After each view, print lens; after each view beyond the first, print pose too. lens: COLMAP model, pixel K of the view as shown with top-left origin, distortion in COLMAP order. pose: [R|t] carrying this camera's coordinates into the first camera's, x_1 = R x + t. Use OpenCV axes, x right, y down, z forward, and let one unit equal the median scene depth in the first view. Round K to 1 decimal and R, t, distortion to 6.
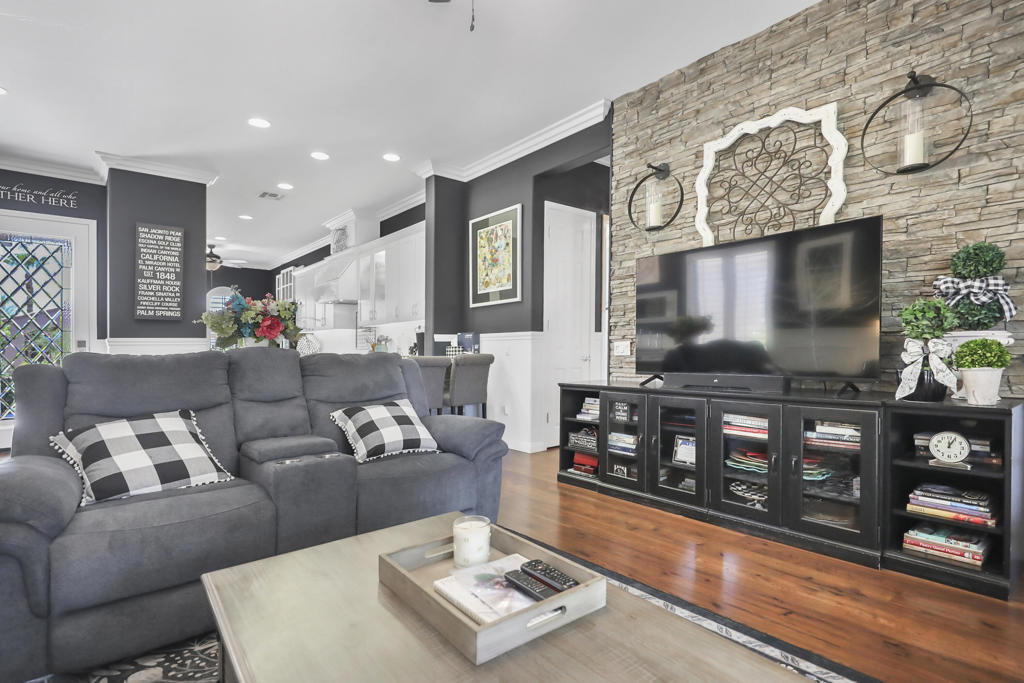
lens RADIAL K [[506.3, 0, 520.1], [0, 506.3, 336.1], [0, 0, 1]] dist [0.021905, -0.001111]
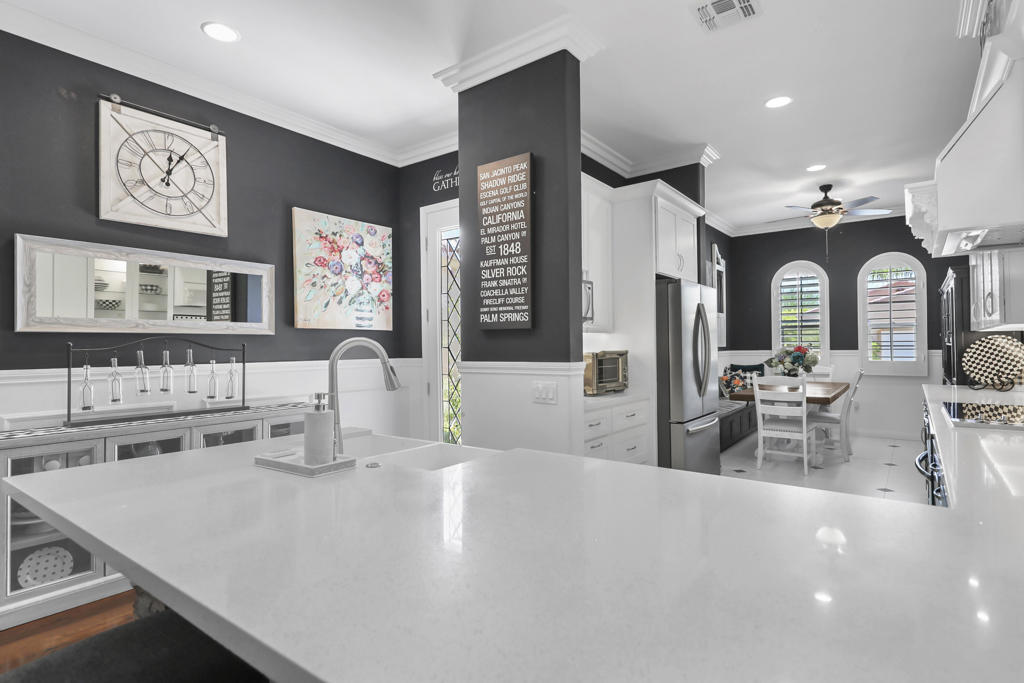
lens RADIAL K [[522.4, 0, 519.6], [0, 522.4, 340.2], [0, 0, 1]] dist [0.013179, -0.003296]
pose [[0.225319, 0.001614, -0.974284, -0.140675], [0.034062, 0.999374, 0.009533, -0.024105], [0.973689, -0.035334, 0.225123, 0.875312]]
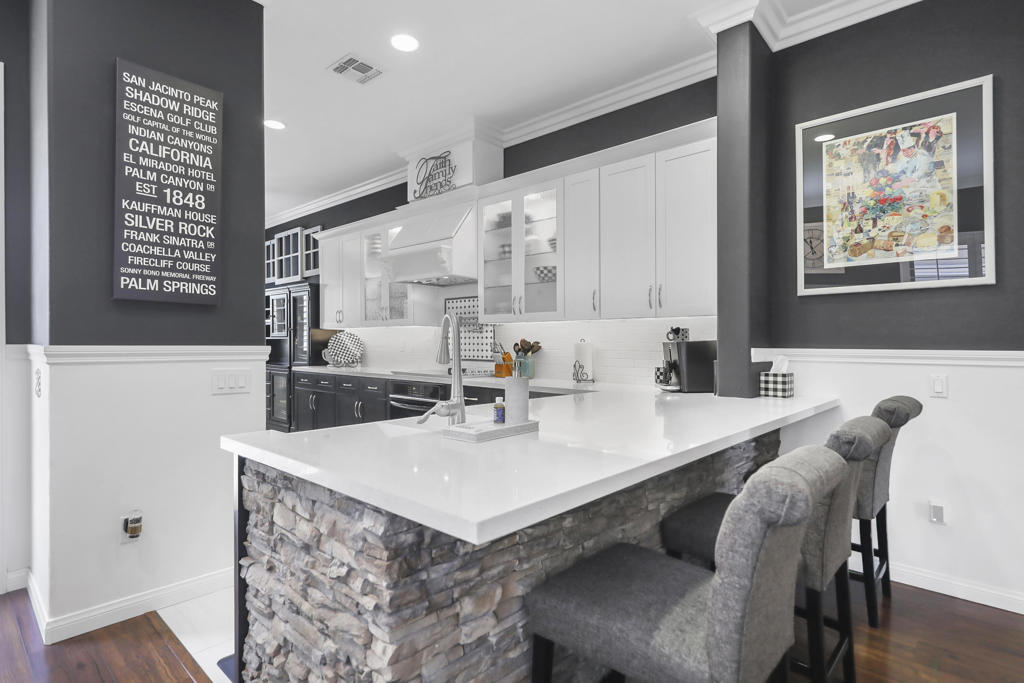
lens RADIAL K [[522.4, 0, 503.7], [0, 522.4, 347.3], [0, 0, 1]] dist [0.013179, -0.003296]
pose [[0.993445, 0.019324, 0.112665, -0.473148], [-0.022928, 0.999263, 0.030776, -0.013557], [-0.111987, -0.033158, 0.993156, 0.529022]]
